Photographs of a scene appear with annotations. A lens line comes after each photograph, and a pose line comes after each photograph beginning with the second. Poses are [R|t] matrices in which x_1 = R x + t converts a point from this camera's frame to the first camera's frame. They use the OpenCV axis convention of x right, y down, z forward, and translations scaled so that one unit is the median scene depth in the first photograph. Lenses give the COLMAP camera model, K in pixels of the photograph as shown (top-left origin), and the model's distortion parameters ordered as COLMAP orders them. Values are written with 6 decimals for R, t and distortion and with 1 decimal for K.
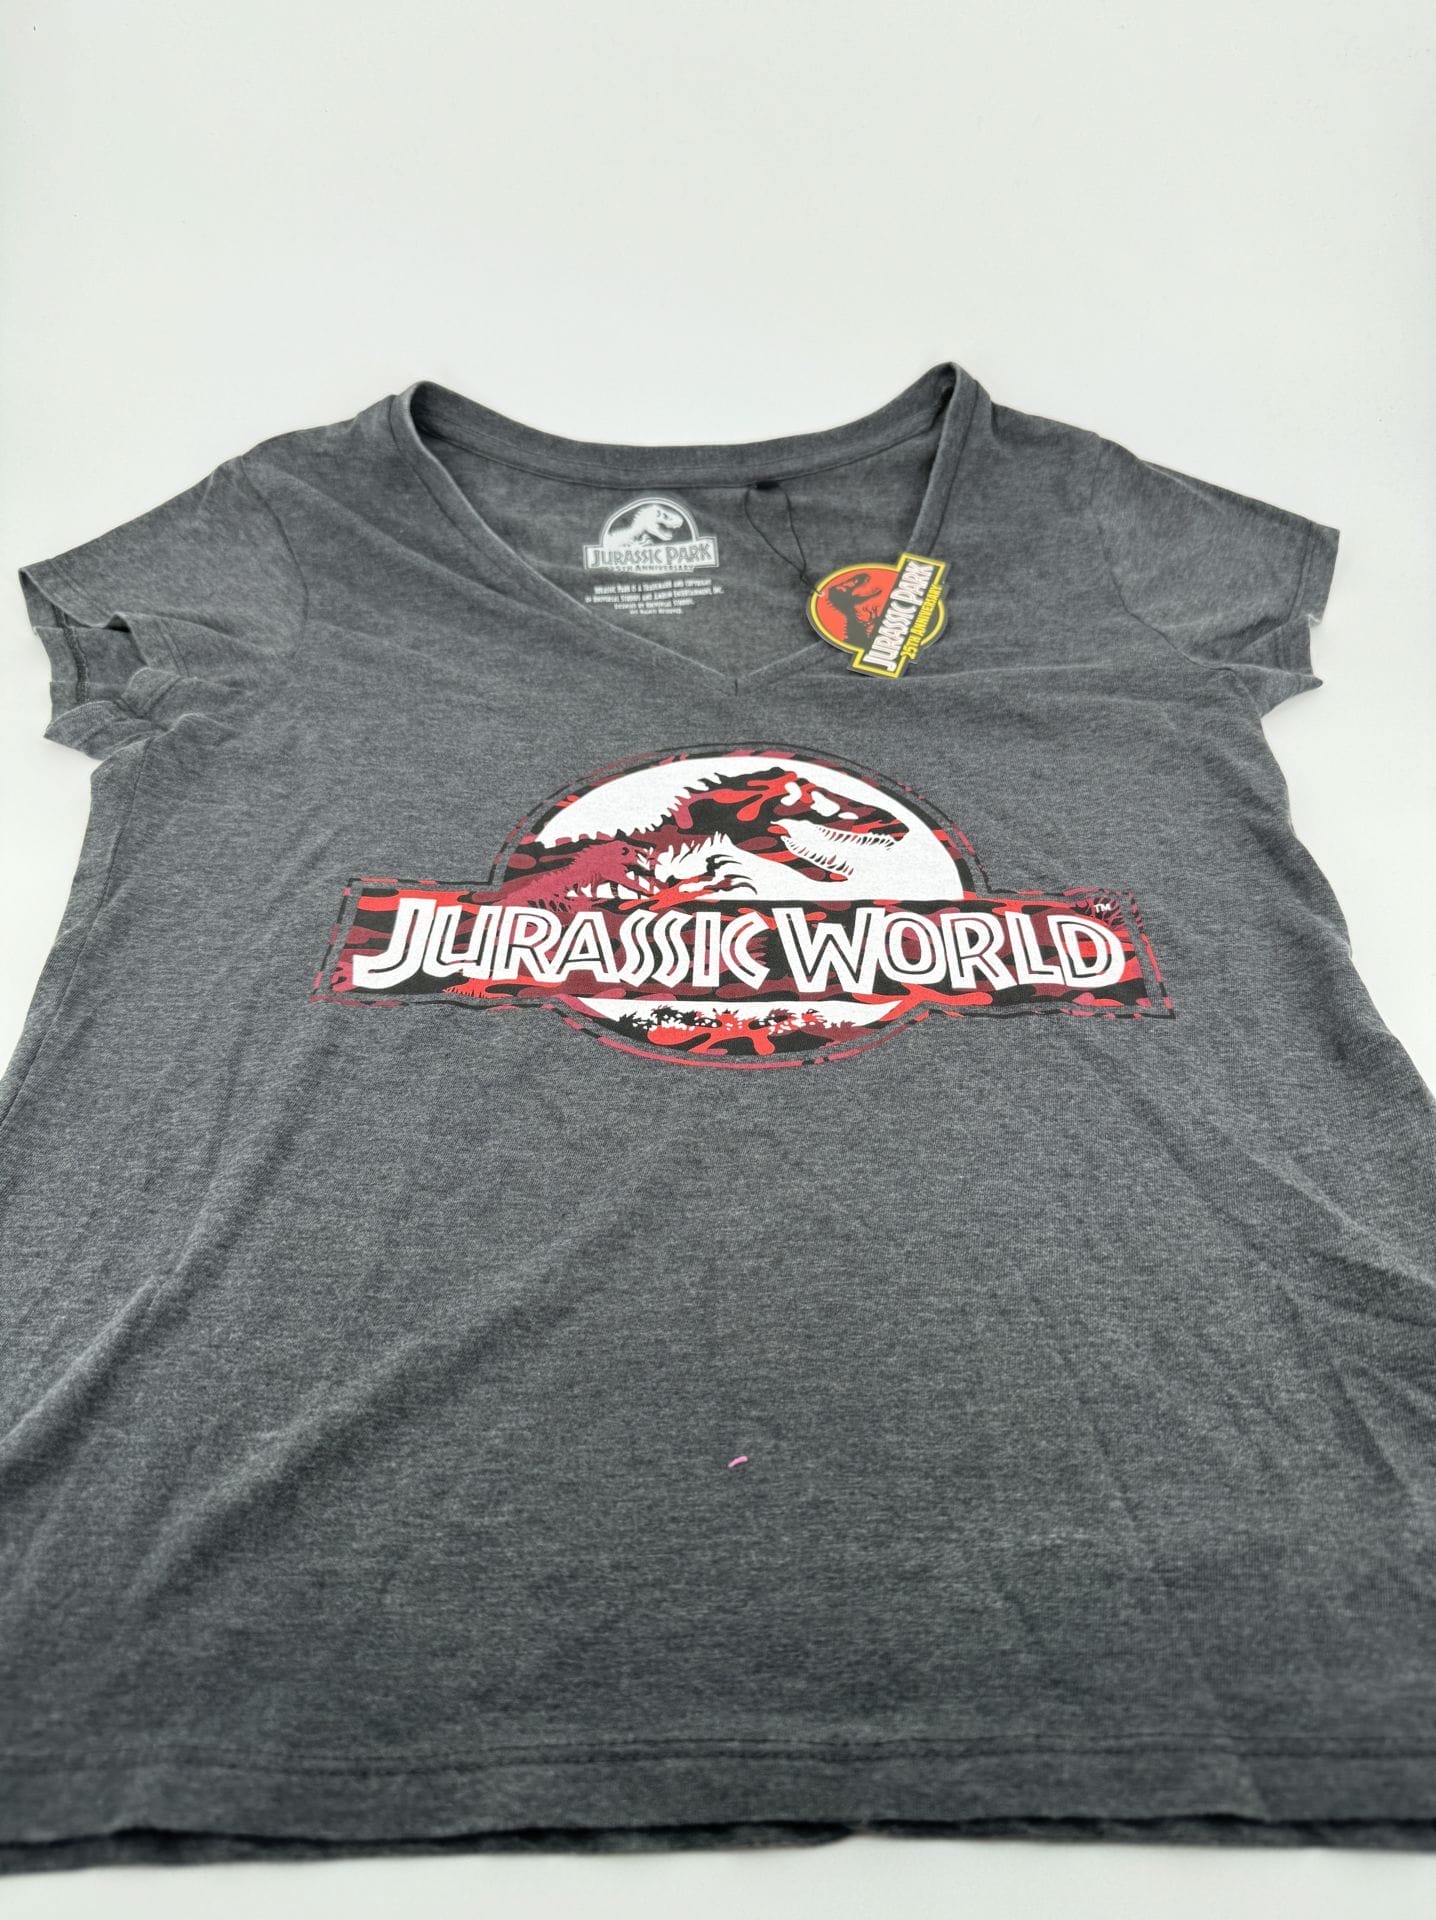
lens RADIAL K [[1360.2, 0, 710.1], [0, 1360.2, 962.0], [0, 0, 1]] dist [0.024431, -0.090800]
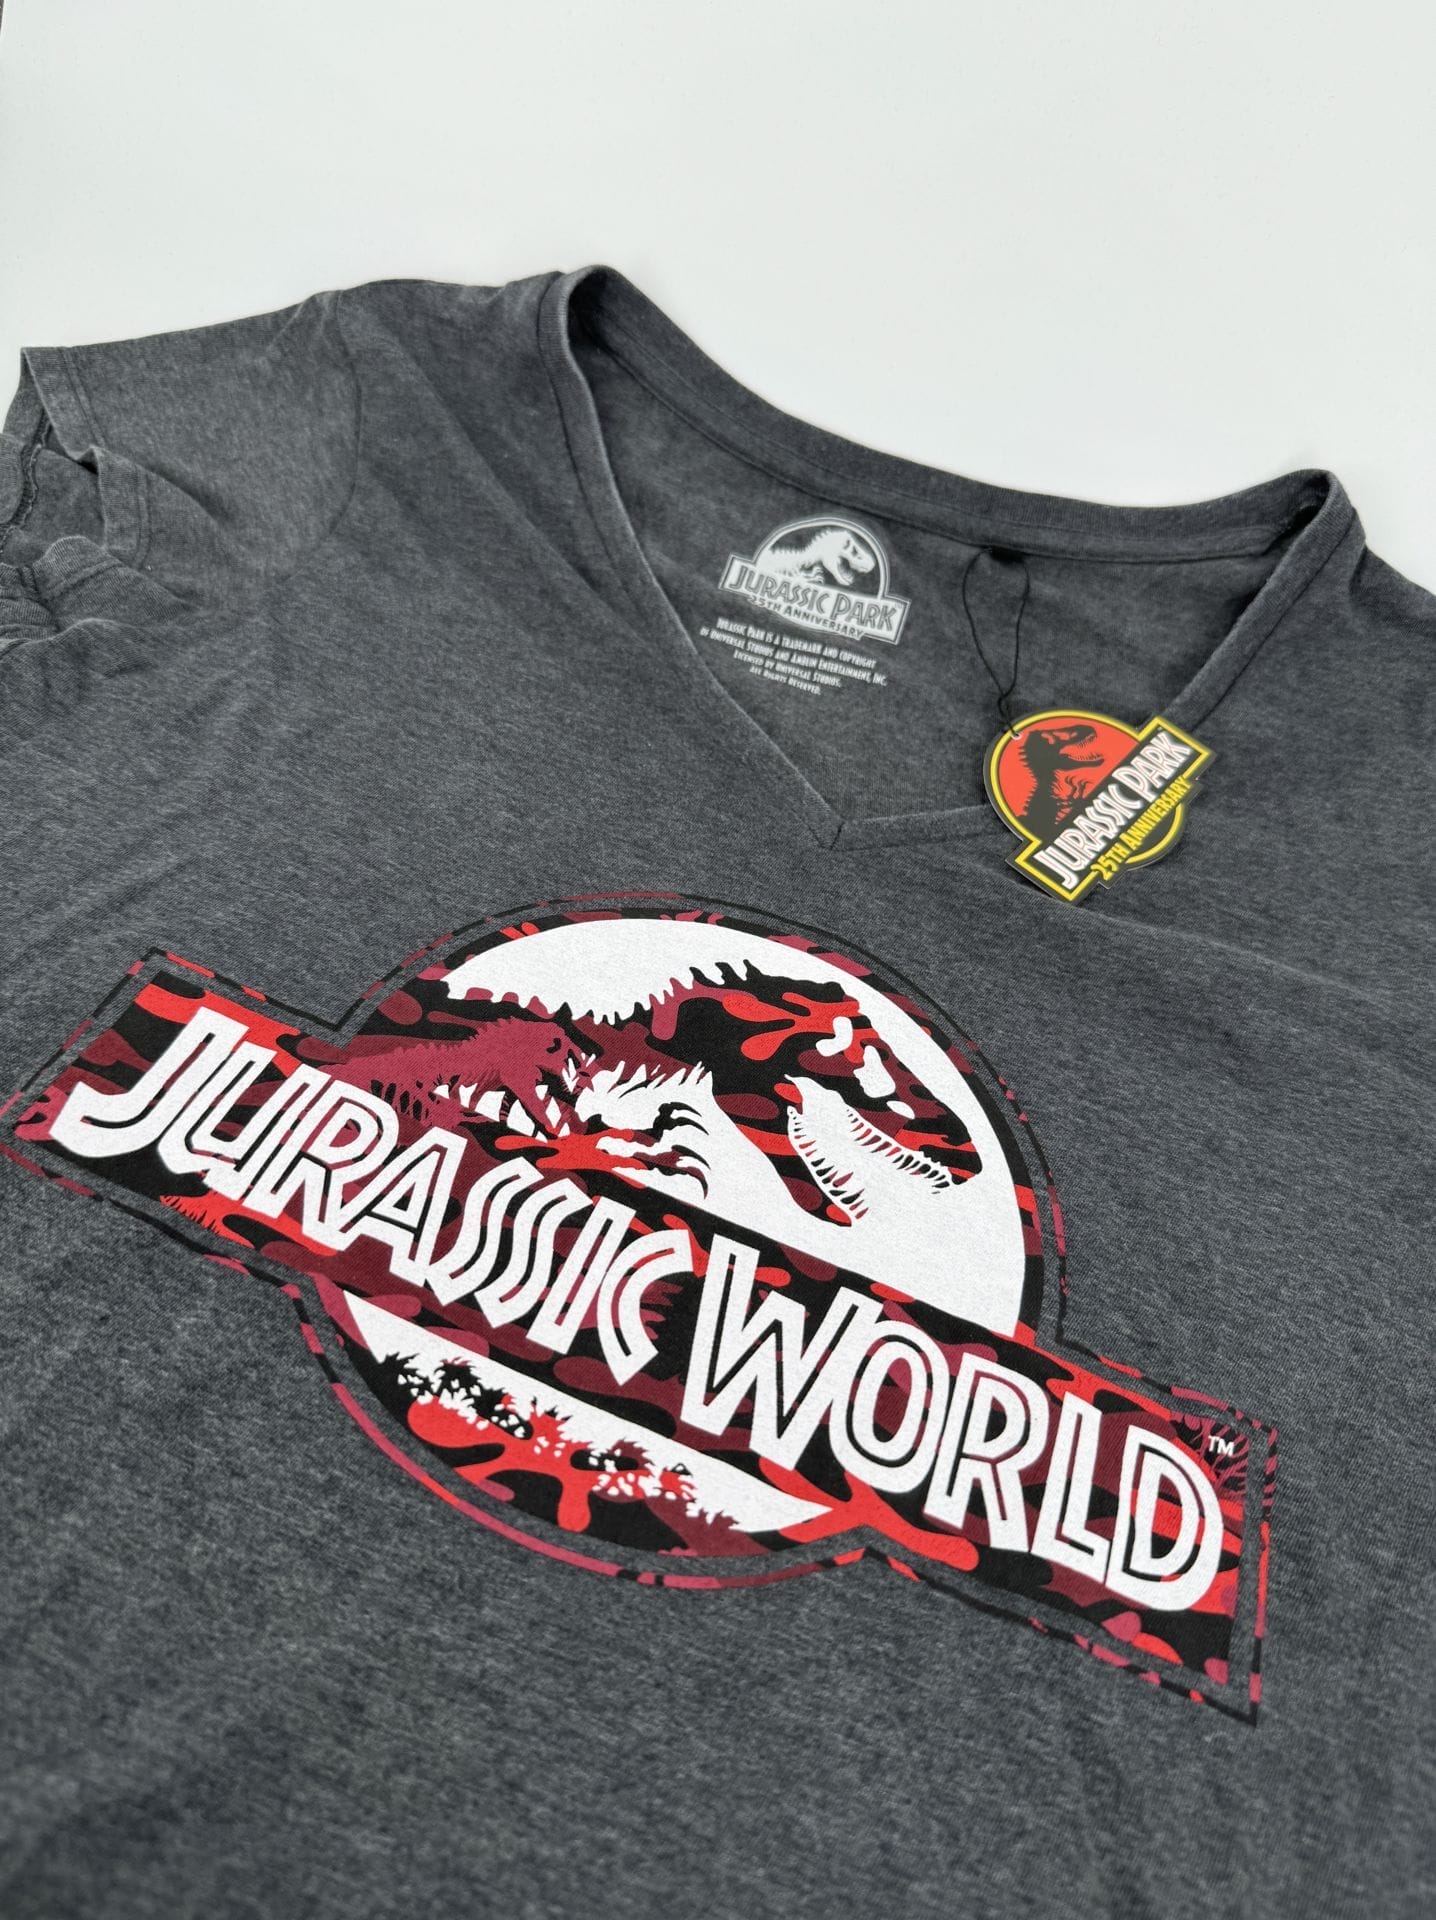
lens RADIAL K [[1360.2, 0, 689.9], [0, 1360.2, 960.7], [0, 0, 1]] dist [0.024431, -0.090800]
pose [[0.926964, 0.356907, -0.115566, 0.057812], [-0.350929, 0.933842, 0.069194, -0.184089], [0.132616, -0.023585, 0.990887, 0.349200]]
